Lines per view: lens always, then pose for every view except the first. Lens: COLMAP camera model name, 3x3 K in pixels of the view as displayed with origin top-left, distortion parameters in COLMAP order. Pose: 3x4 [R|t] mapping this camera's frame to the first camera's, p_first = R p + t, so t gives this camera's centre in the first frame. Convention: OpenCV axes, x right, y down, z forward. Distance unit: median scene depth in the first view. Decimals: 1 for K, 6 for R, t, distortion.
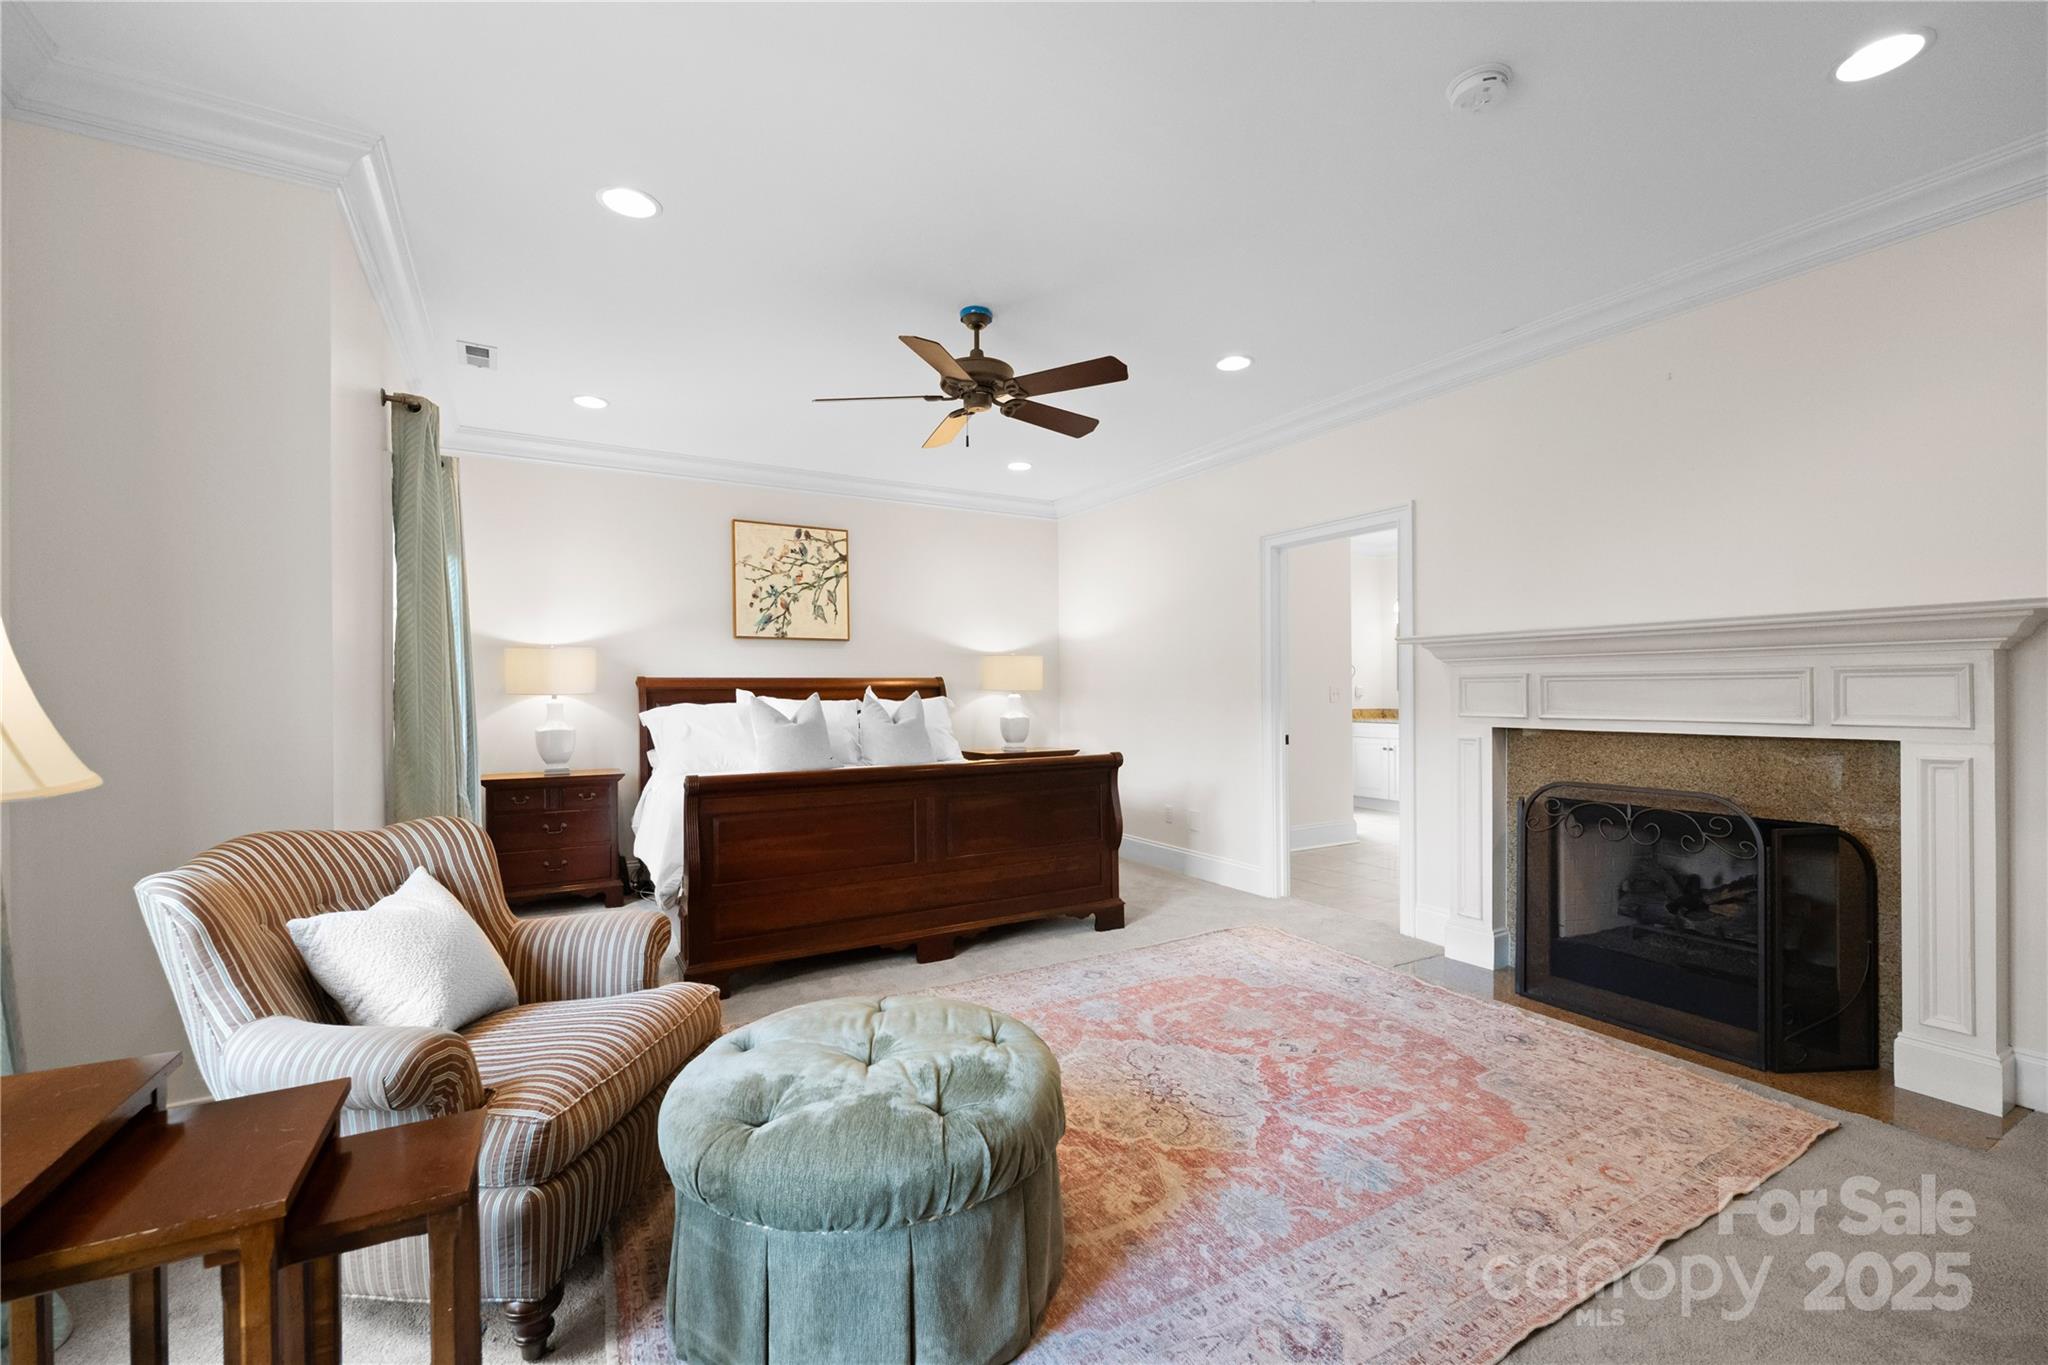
lens RADIAL K [[830.7, 0, 1024.0], [0, 830.7, 682.5], [0, 0, 1]] dist [-0.000567, 0.000026]
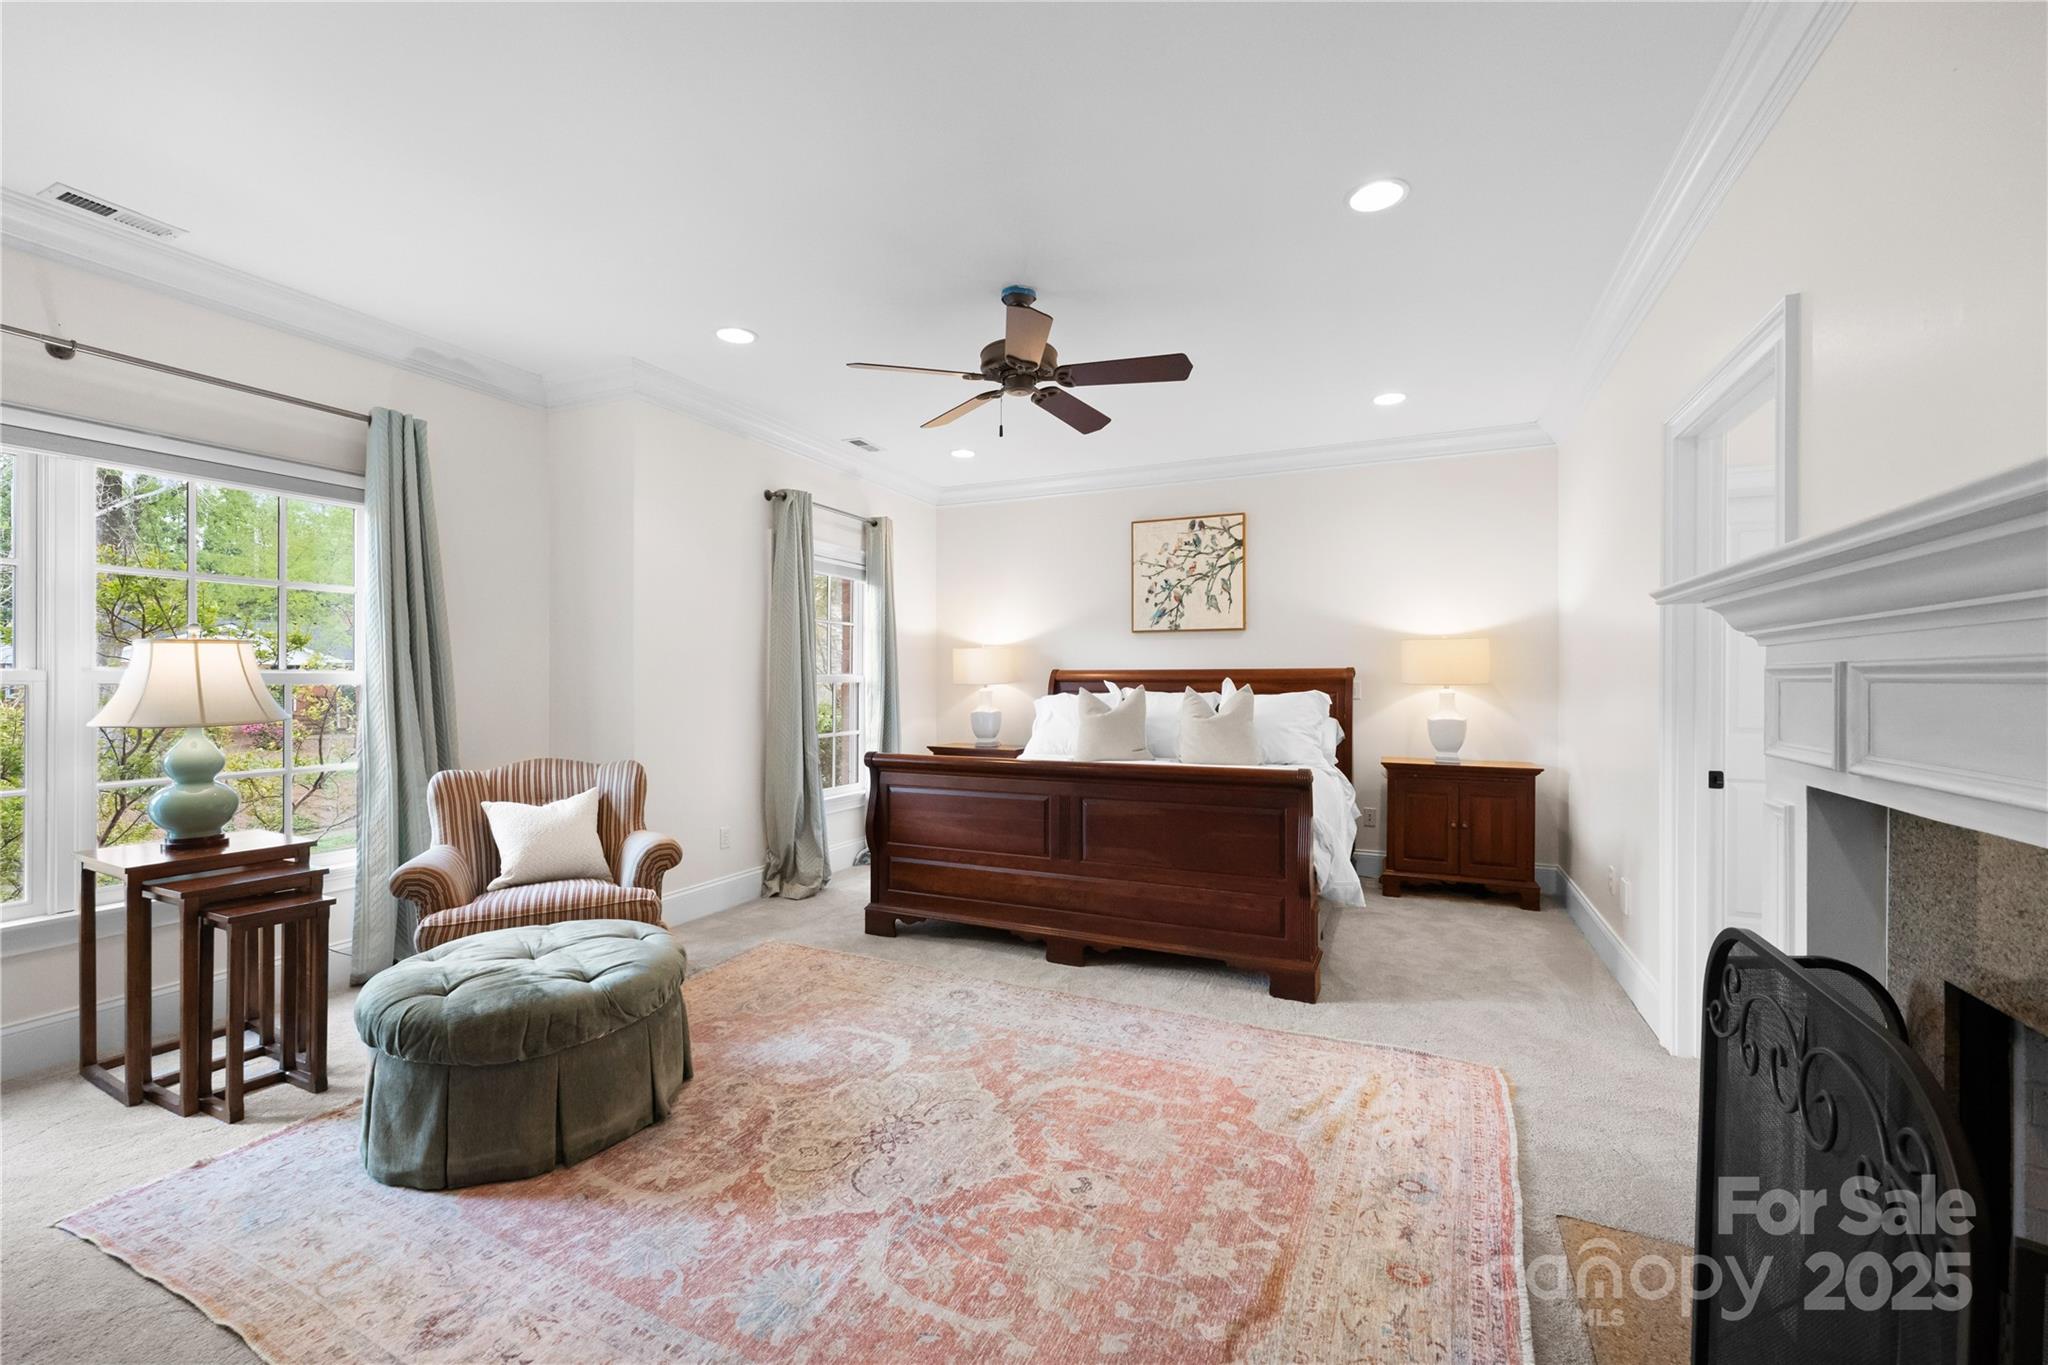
lens RADIAL K [[821.8, 0, 1025.9], [0, 821.8, 676.7], [0, 0, 1]] dist [-0.002629, -0.000205]
pose [[0.585418, 0.003442, -0.810724, 0.583484], [0.004513, 0.999962, 0.007504, -0.007374], [0.810719, -0.008052, 0.585381, 0.365049]]
